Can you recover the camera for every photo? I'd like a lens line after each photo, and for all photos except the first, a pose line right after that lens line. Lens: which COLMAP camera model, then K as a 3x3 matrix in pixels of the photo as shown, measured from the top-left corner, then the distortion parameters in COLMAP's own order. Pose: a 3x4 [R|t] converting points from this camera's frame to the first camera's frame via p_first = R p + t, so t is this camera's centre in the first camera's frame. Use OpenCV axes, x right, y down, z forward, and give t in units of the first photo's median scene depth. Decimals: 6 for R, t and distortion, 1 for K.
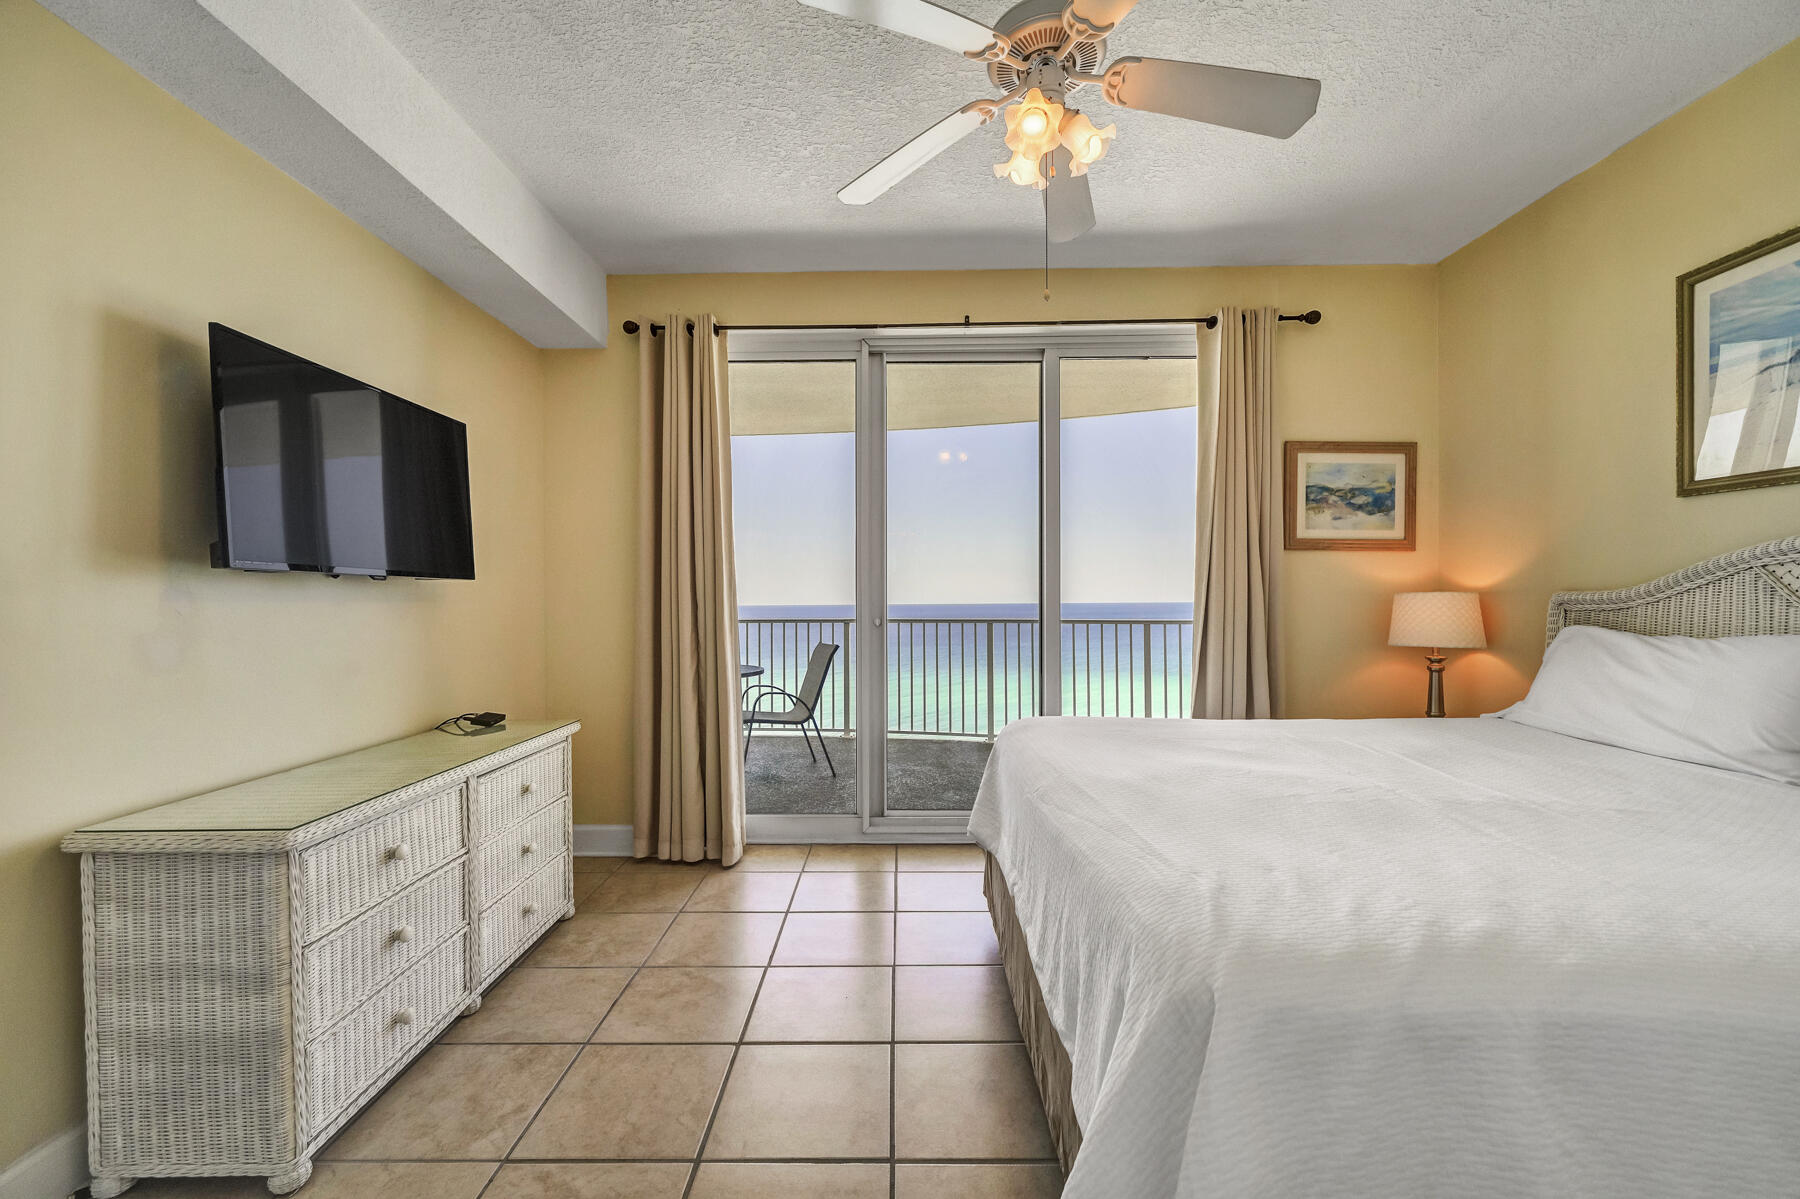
lens RADIAL K [[733.6, 0, 900.0], [0, 733.6, 599.5], [0, 0, 1]] dist [-0.001741, -0.000134]
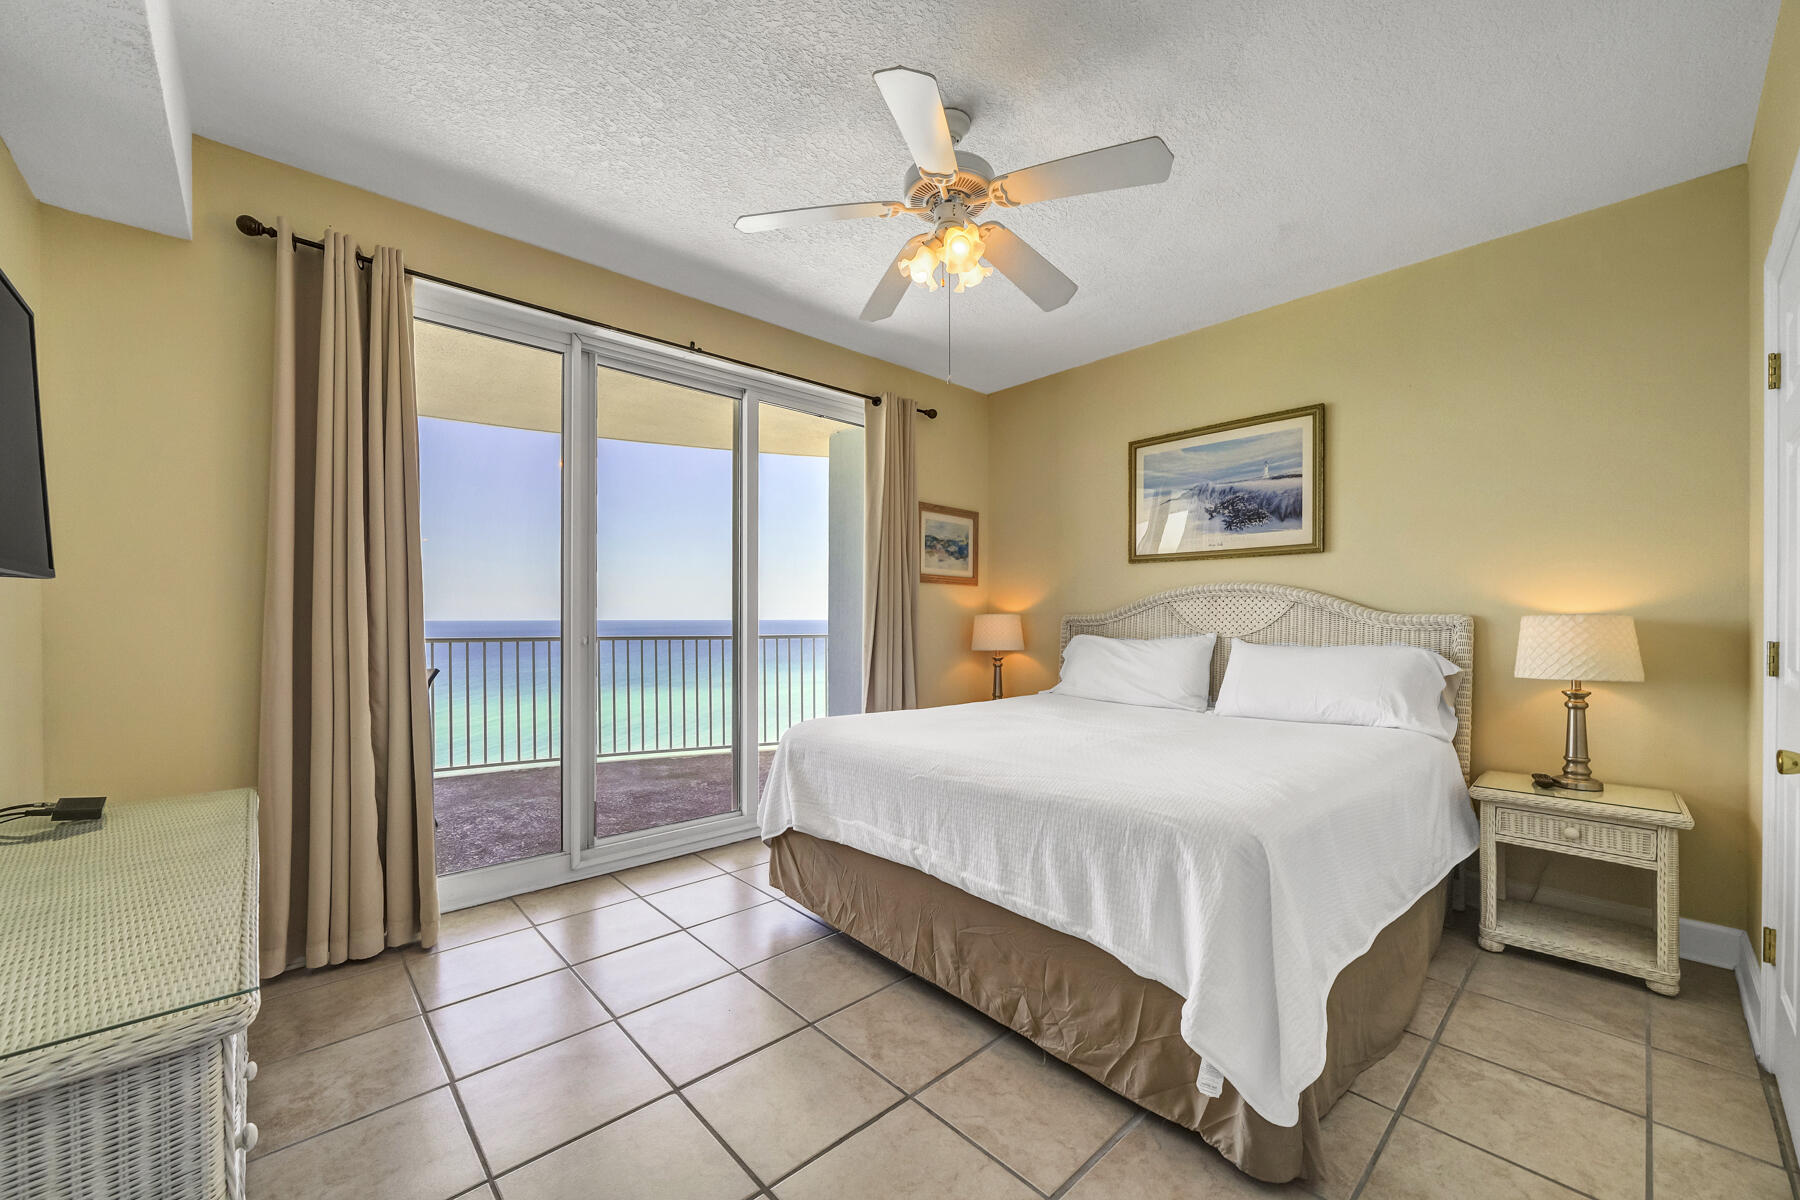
lens RADIAL K [[687.1, 0, 900.8], [0, 687.1, 615.4], [0, 0, 1]] dist [-0.000201, -0.000058]
pose [[0.733162, 0.007951, 0.680007, -0.349872], [-0.005518, 0.999968, -0.005743, 0.001968], [-0.680031, 0.000458, 0.733183, 0.092002]]
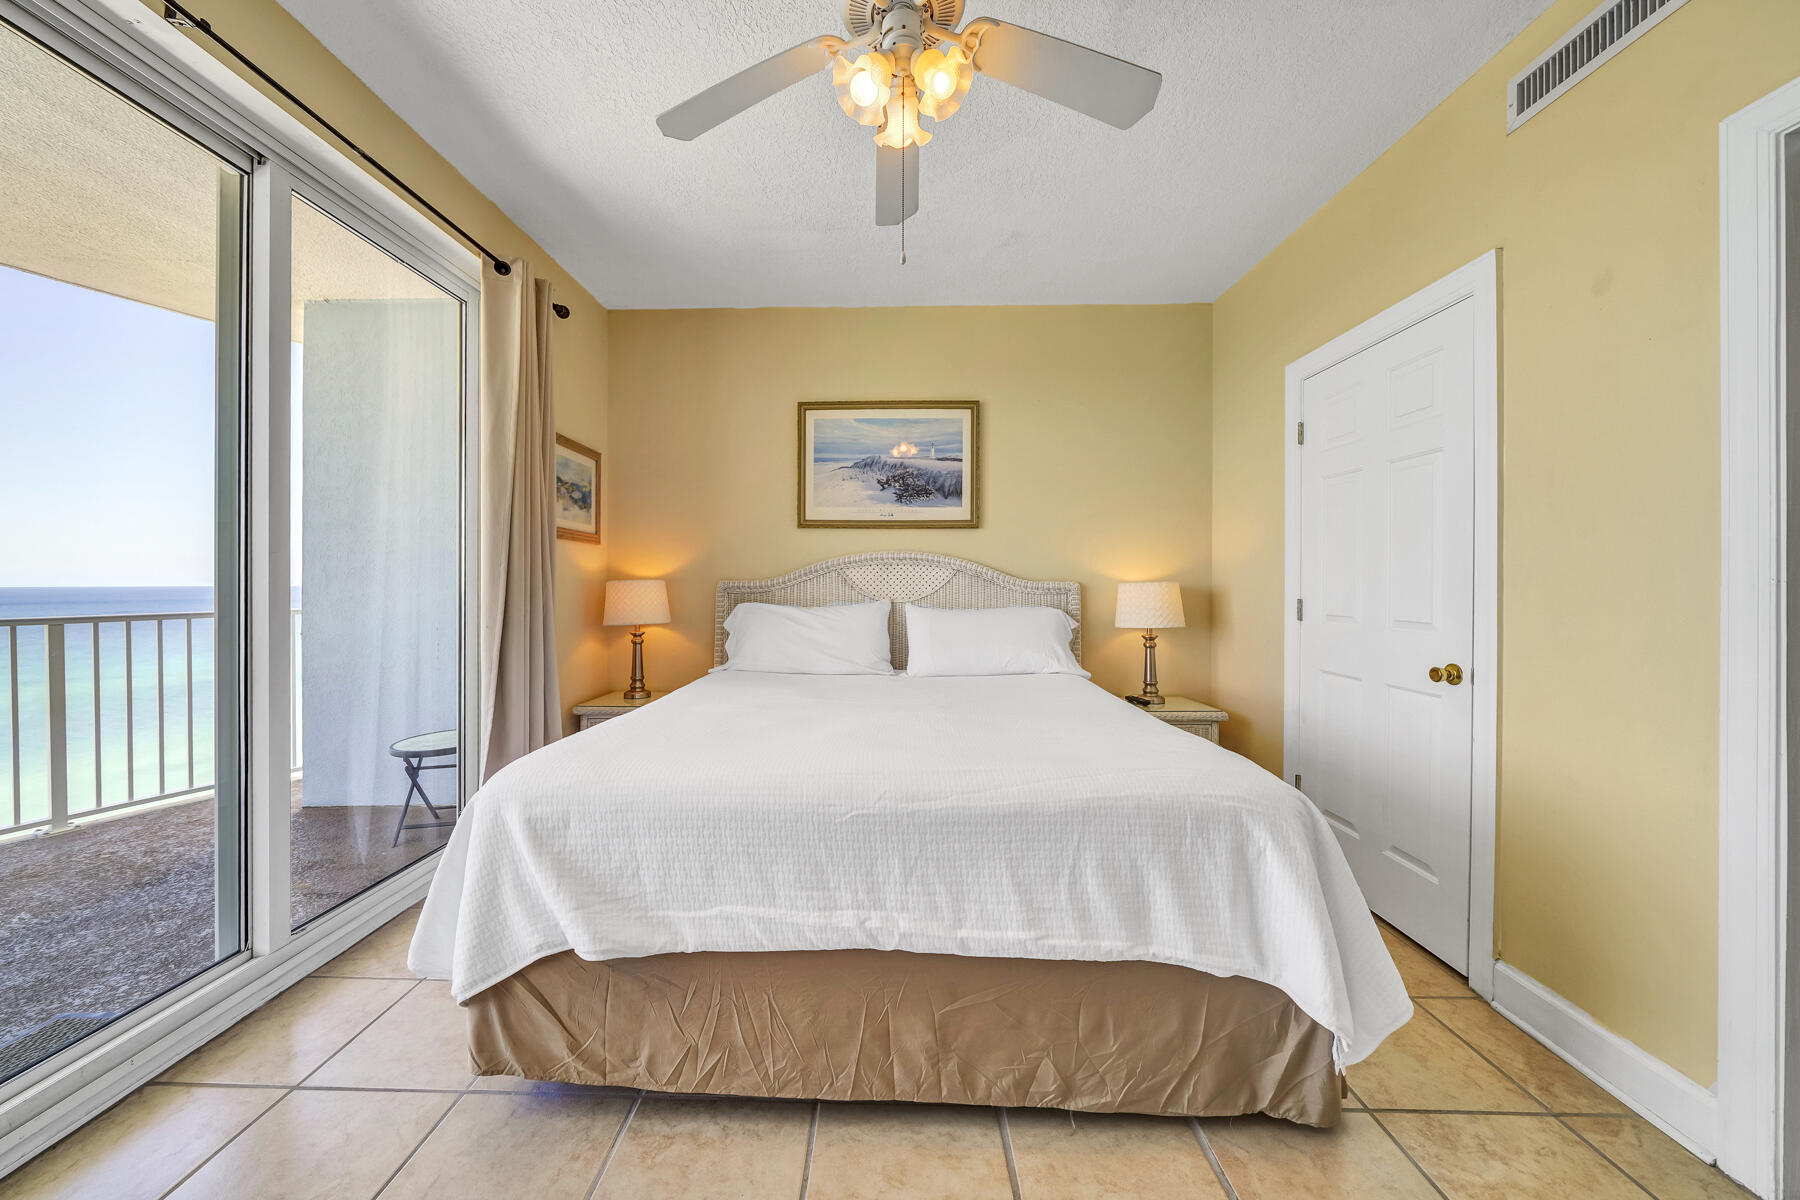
lens RADIAL K [[644.2, 0, 884.6], [0, 644.2, 577.6], [0, 0, 1]] dist [-0.005194, -0.000074]
pose [[0.026650, 0.013434, 0.999555, -0.320981], [-0.001819, 0.999909, -0.013390, 0.000072], [-0.999643, -0.001461, 0.026672, 0.514017]]
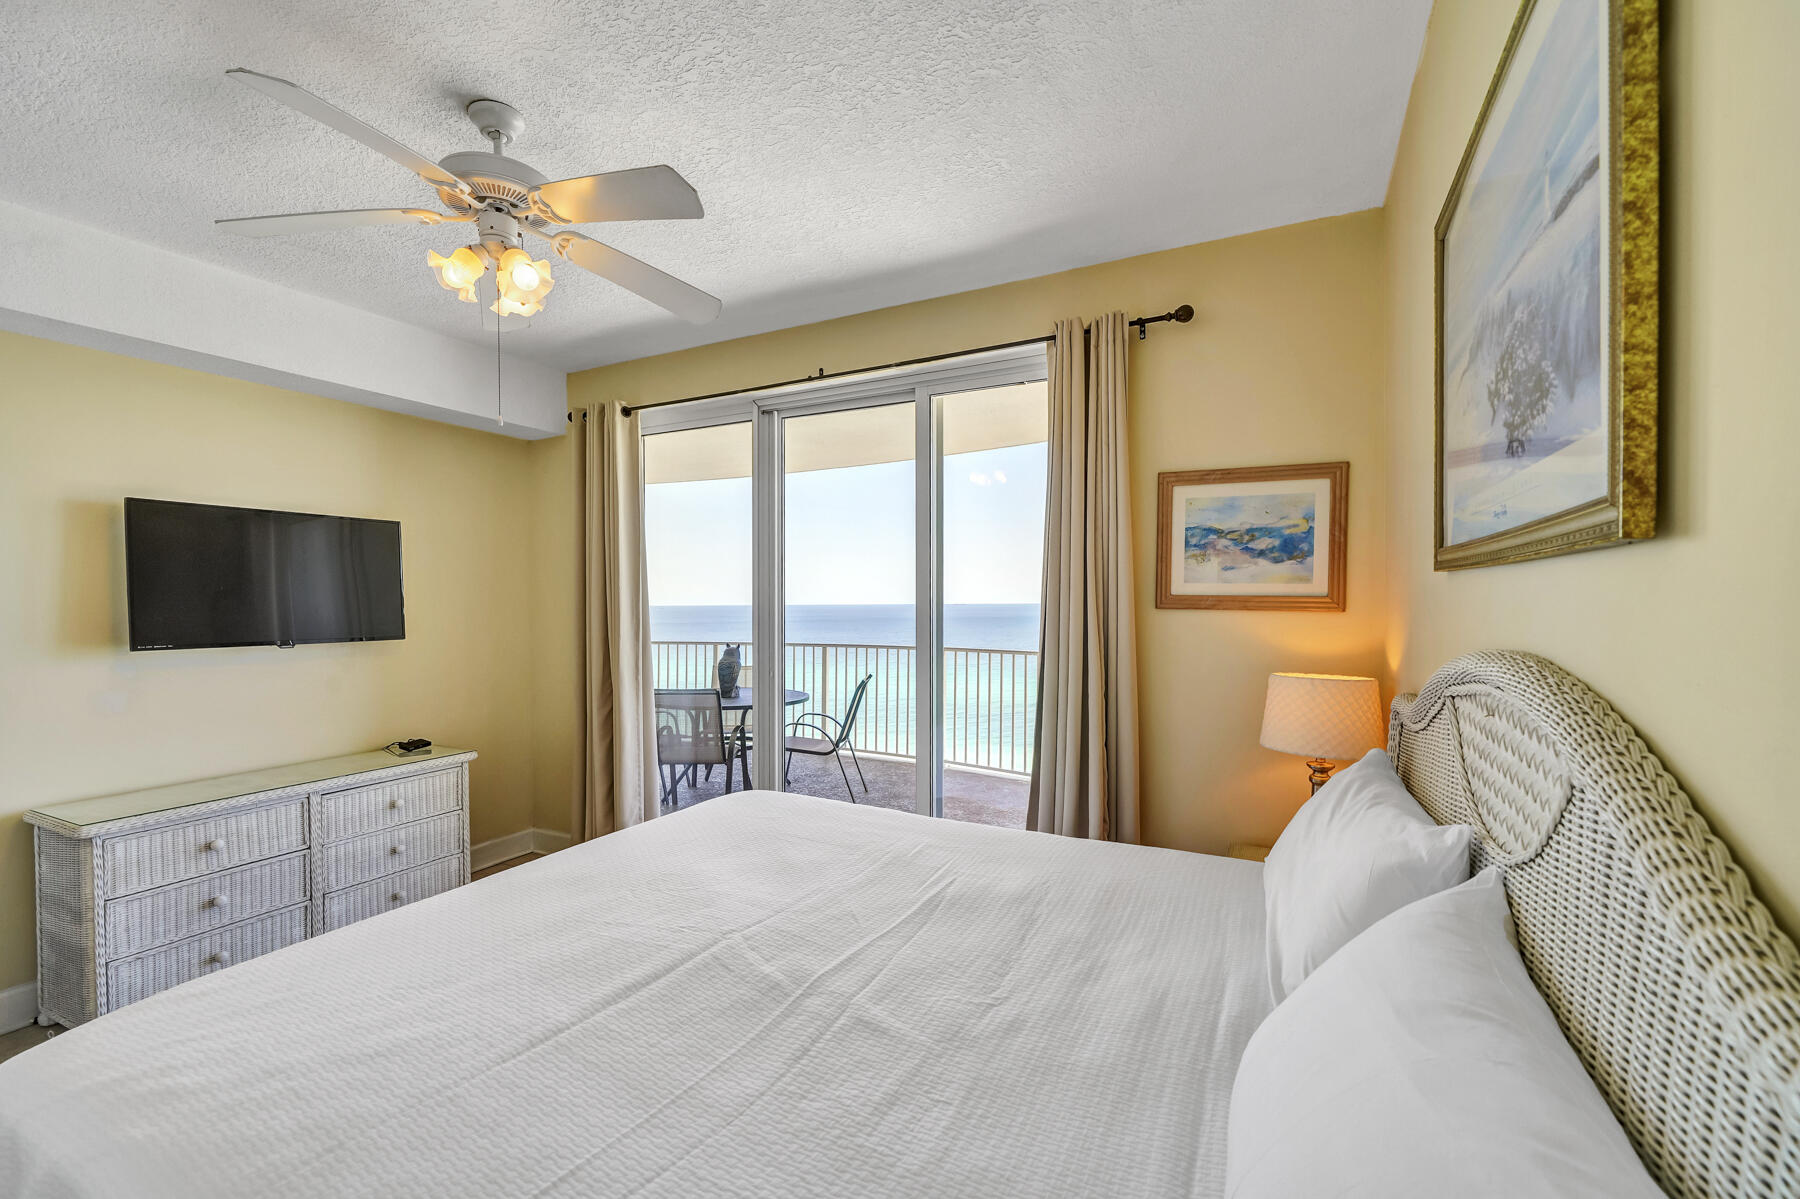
lens RADIAL K [[764.5, 0, 900.0], [0, 764.5, 599.5], [0, 0, 1]] dist [0.000634, -0.000160]
pose [[0.892273, 0.003907, -0.451479, 0.652667], [0.002118, 0.999915, 0.012839, -0.089241], [0.451491, -0.012412, 0.892189, 0.127720]]
